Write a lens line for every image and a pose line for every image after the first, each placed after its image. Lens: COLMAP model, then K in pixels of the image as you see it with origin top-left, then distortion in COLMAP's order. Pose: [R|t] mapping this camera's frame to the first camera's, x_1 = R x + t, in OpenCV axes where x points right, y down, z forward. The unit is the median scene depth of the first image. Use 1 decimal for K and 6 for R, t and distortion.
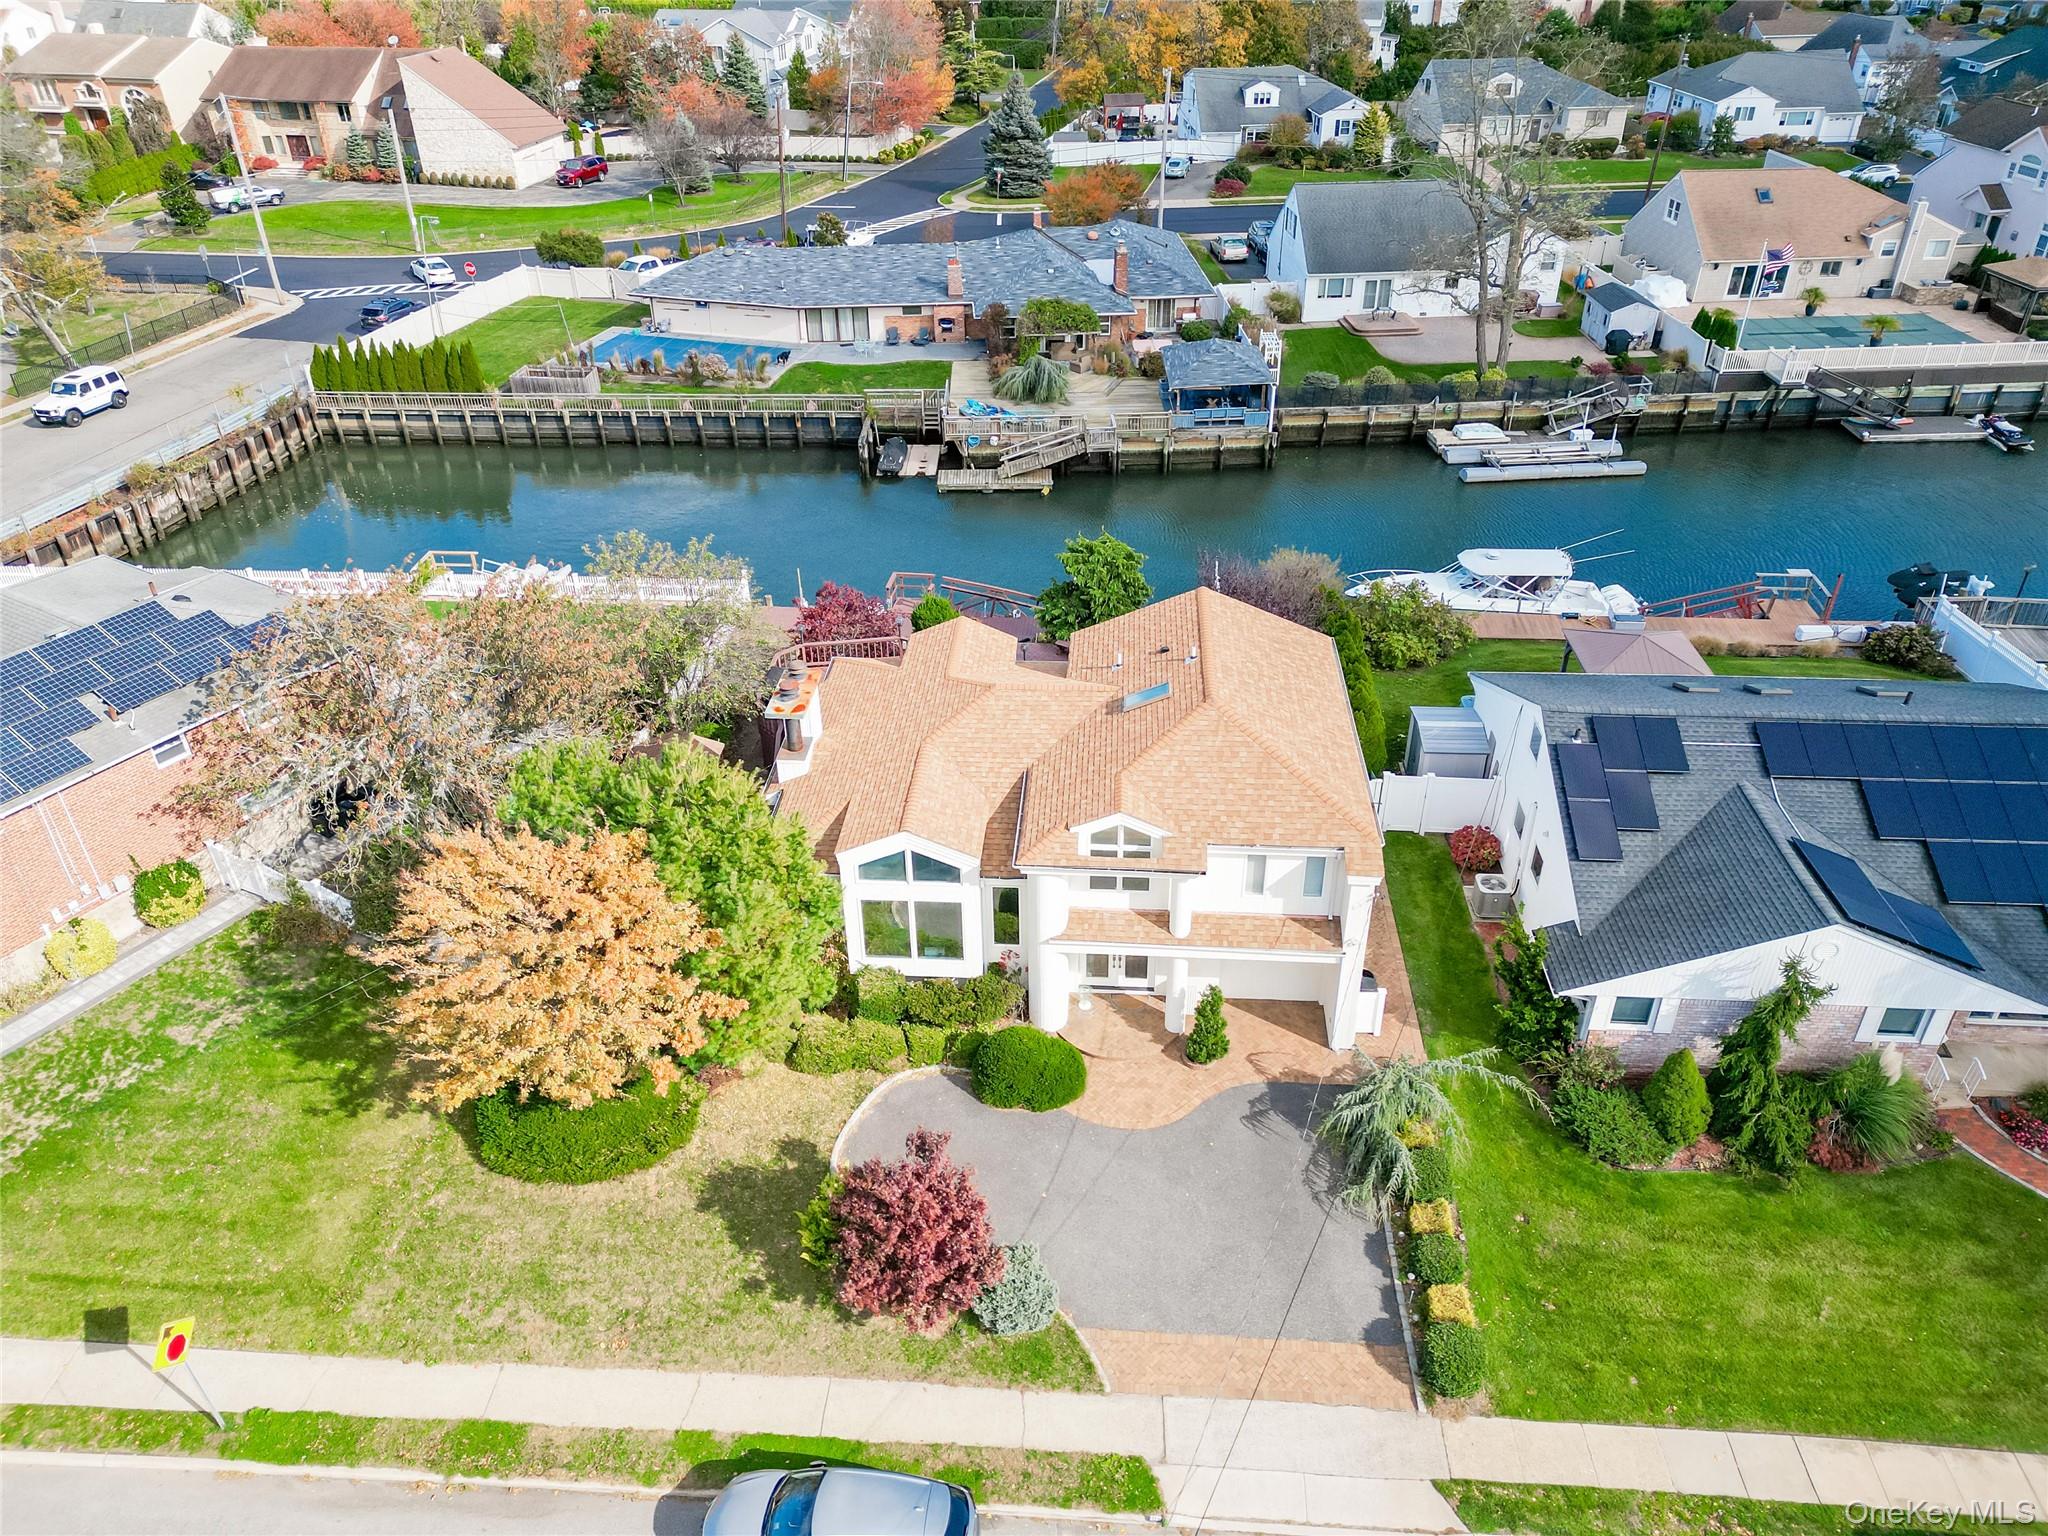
lens RADIAL K [[1445.5, 0, 1024.0], [0, 1445.5, 768.0], [0, 0, 1]] dist [0.077573, -0.074189]
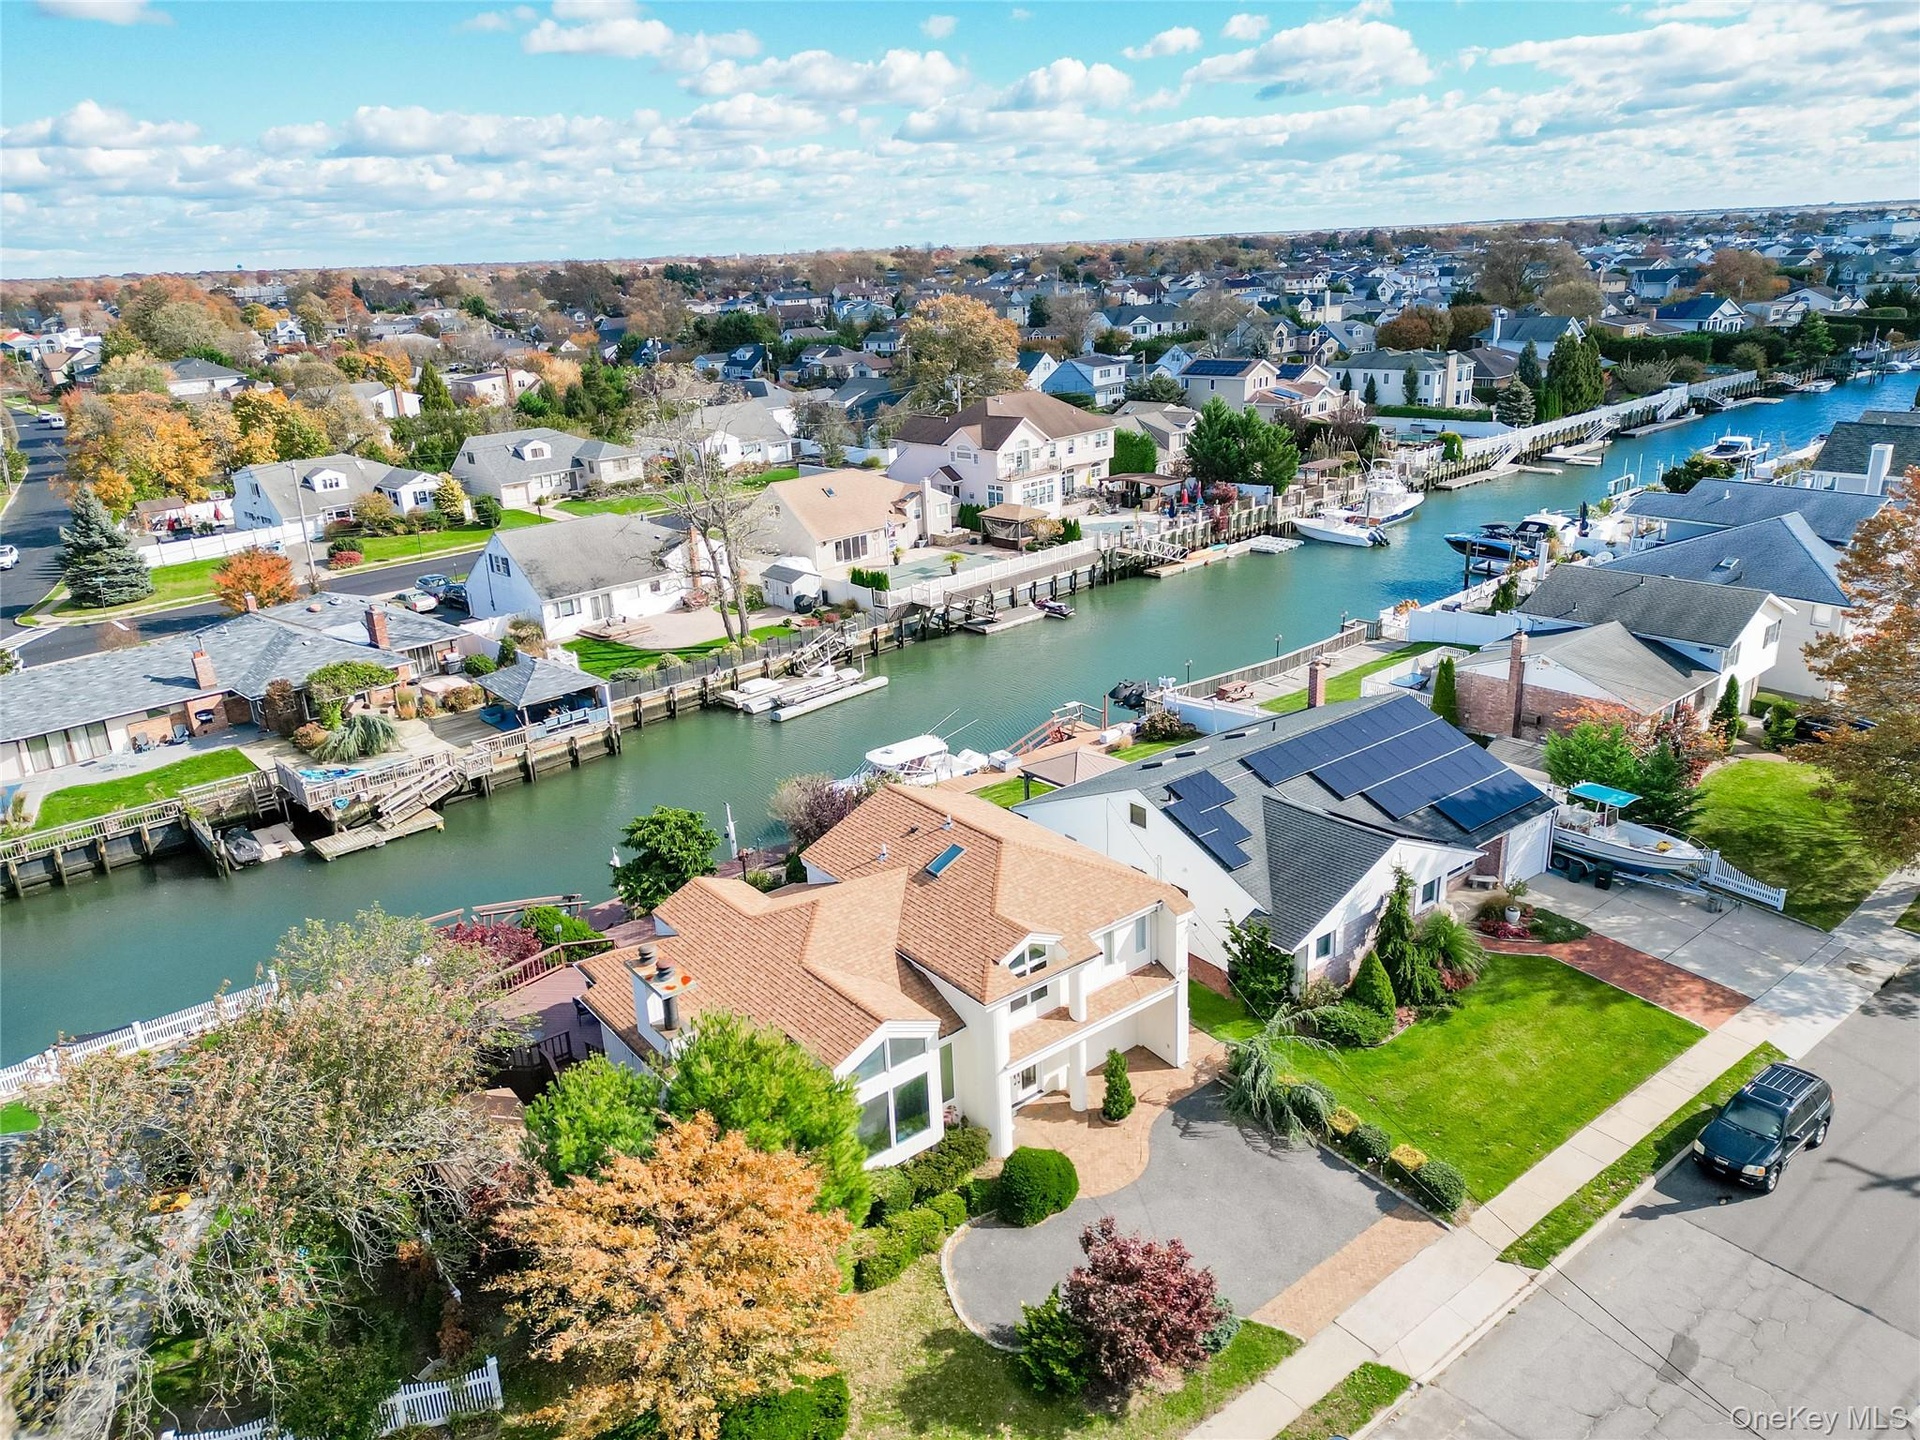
lens RADIAL K [[1365.8, 0, 960.0], [0, 1365.8, 720.0], [0, 0, 1]] dist [0.051464, -0.048442]
pose [[0.733057, -0.237666, 0.637293, -0.304431], [0.390510, 0.914212, -0.108252, -0.014328], [-0.556893, 0.328224, 0.762980, 0.044399]]
